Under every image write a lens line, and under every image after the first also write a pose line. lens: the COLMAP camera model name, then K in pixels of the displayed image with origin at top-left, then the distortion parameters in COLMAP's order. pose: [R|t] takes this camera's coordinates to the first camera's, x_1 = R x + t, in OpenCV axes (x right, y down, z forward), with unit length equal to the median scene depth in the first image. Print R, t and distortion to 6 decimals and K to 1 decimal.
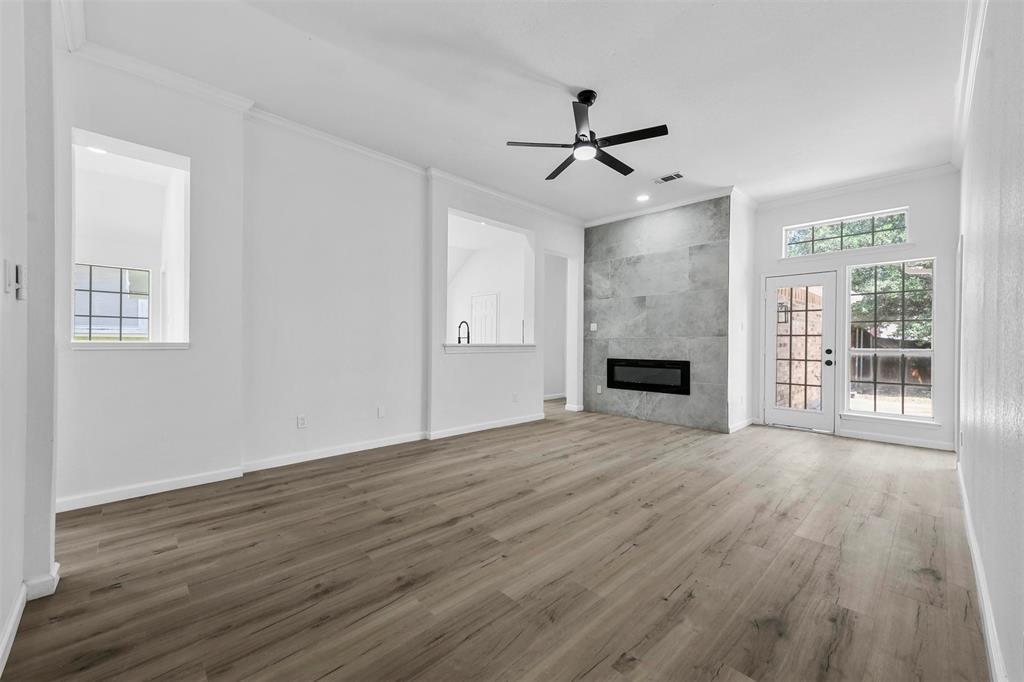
lens RADIAL K [[404.2, 0, 513.6], [0, 404.2, 341.8], [0, 0, 1]] dist [0.018234, 0.000085]
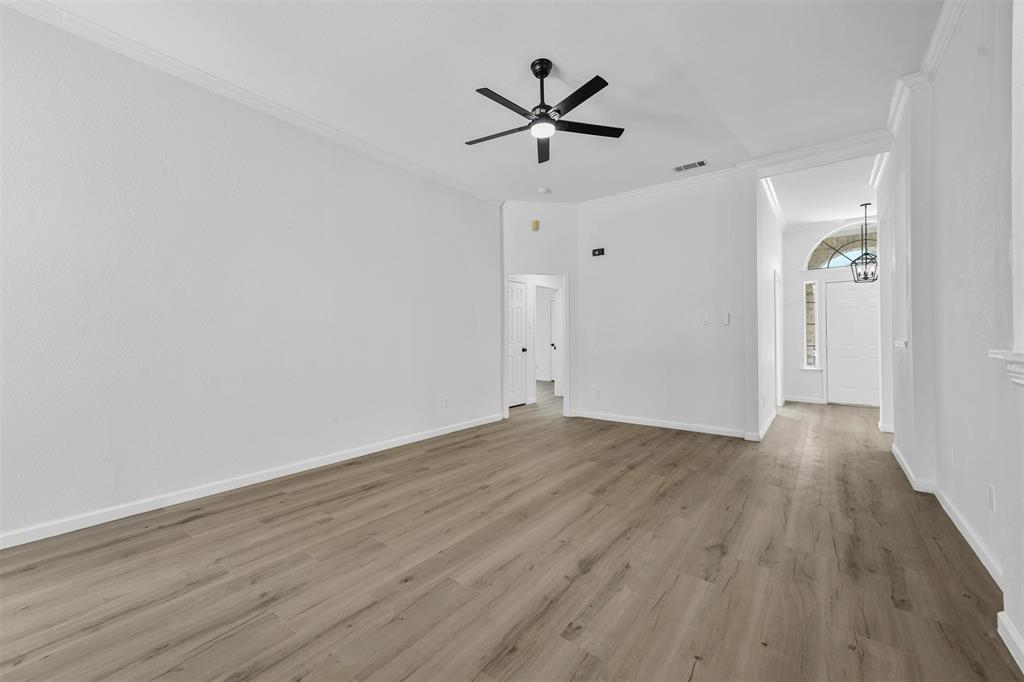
lens RADIAL K [[402.5, 0, 512.0], [0, 402.5, 336.5], [0, 0, 1]] dist [0.013219, -0.000055]
pose [[-0.989948, -0.004652, -0.141355, 0.271251], [-0.004759, 0.999989, 0.000418, -0.003764], [0.141351, 0.001086, -0.989959, 1.385508]]
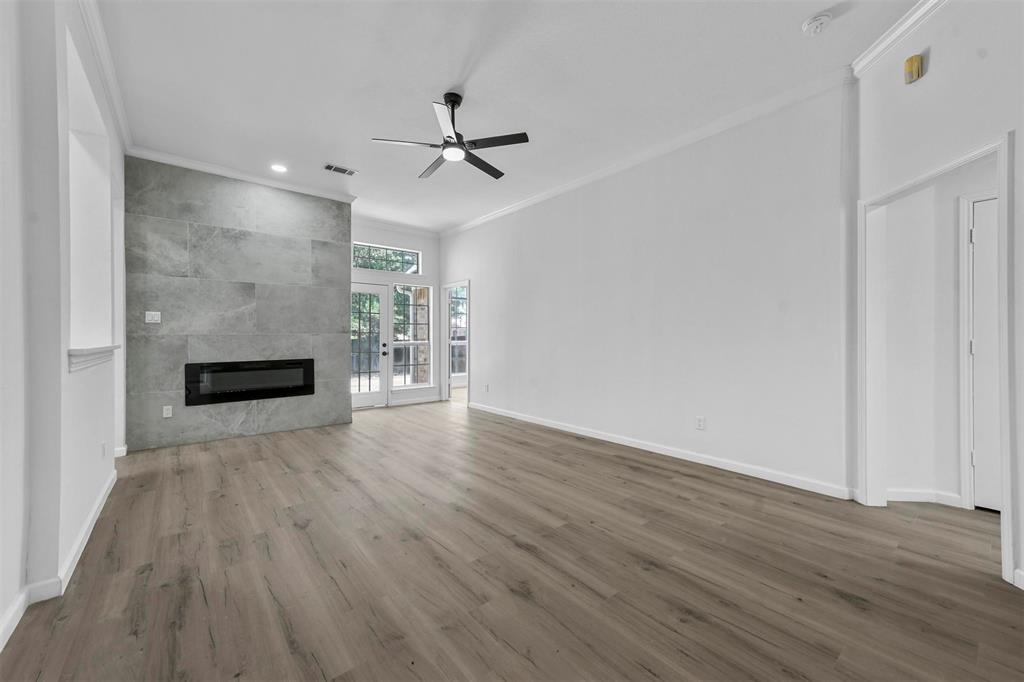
lens RADIAL K [[402.5, 0, 512.0], [0, 402.5, 336.5], [0, 0, 1]] dist [0.013219, -0.000055]
pose [[0.083070, -0.003424, 0.996538, -0.608636], [0.004323, 0.999986, 0.003076, -0.007363], [-0.996534, 0.004052, 0.083083, 0.571554]]
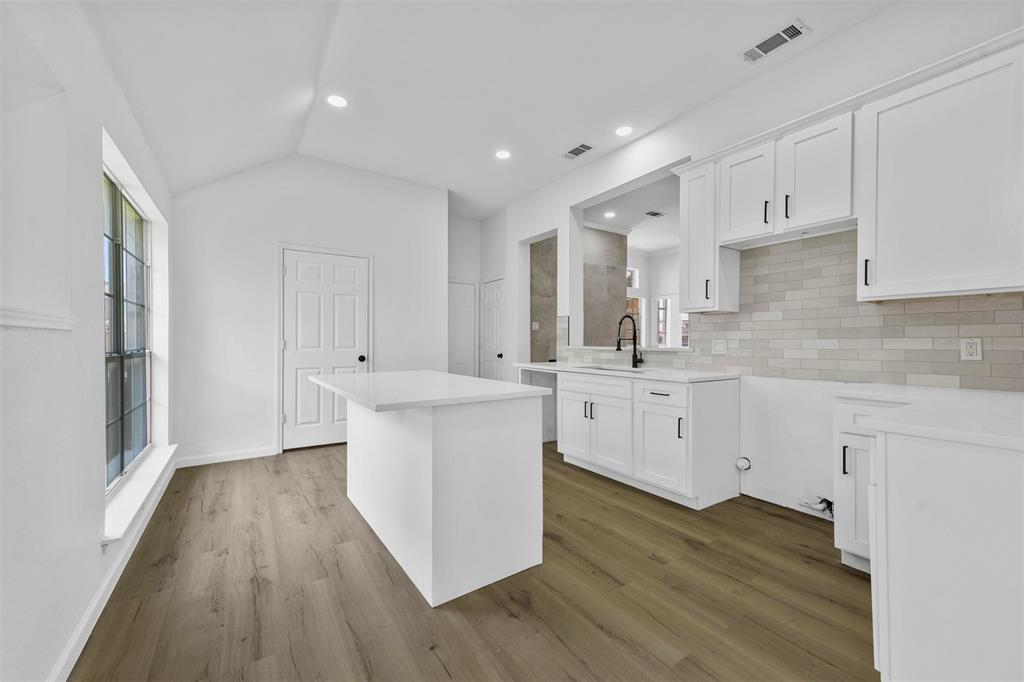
lens RADIAL K [[404.2, 0, 513.6], [0, 404.2, 341.8], [0, 0, 1]] dist [0.018234, 0.000085]
pose [[0.170782, -0.008309, 0.985274, -1.063690], [0.001249, 0.999965, 0.008216, -0.014387], [-0.985308, -0.000172, 0.170786, 1.358639]]
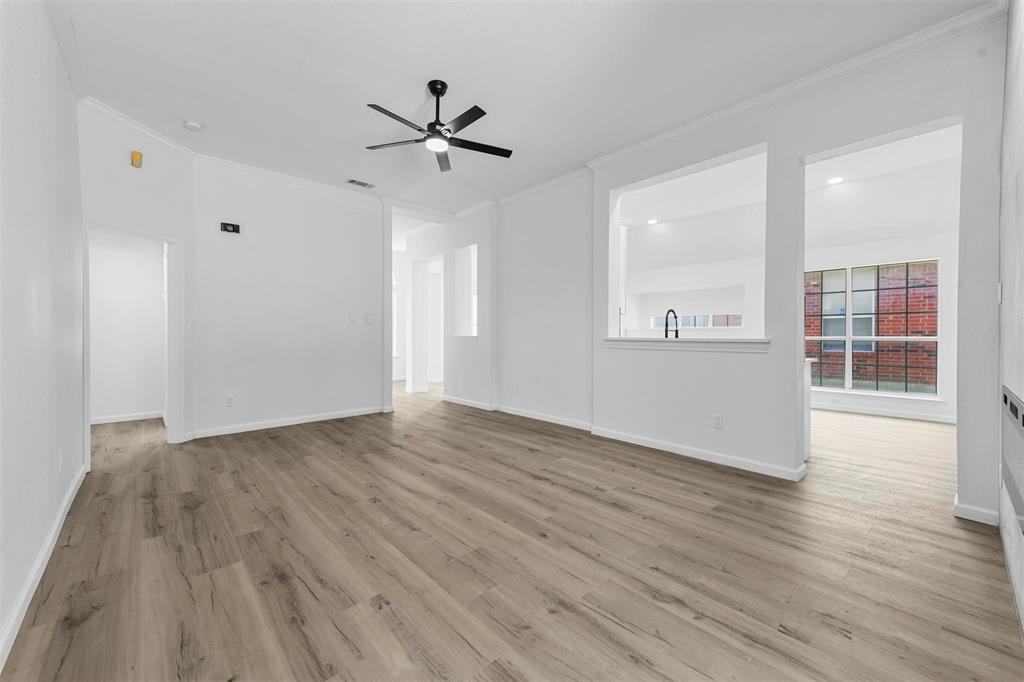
lens RADIAL K [[402.5, 0, 512.0], [0, 402.5, 336.5], [0, 0, 1]] dist [0.013219, -0.000055]
pose [[-0.033313, -0.000336, -0.999445, 0.855984], [-0.004960, 0.999988, -0.000171, 0.004540], [0.999433, 0.004952, -0.033314, 0.900942]]
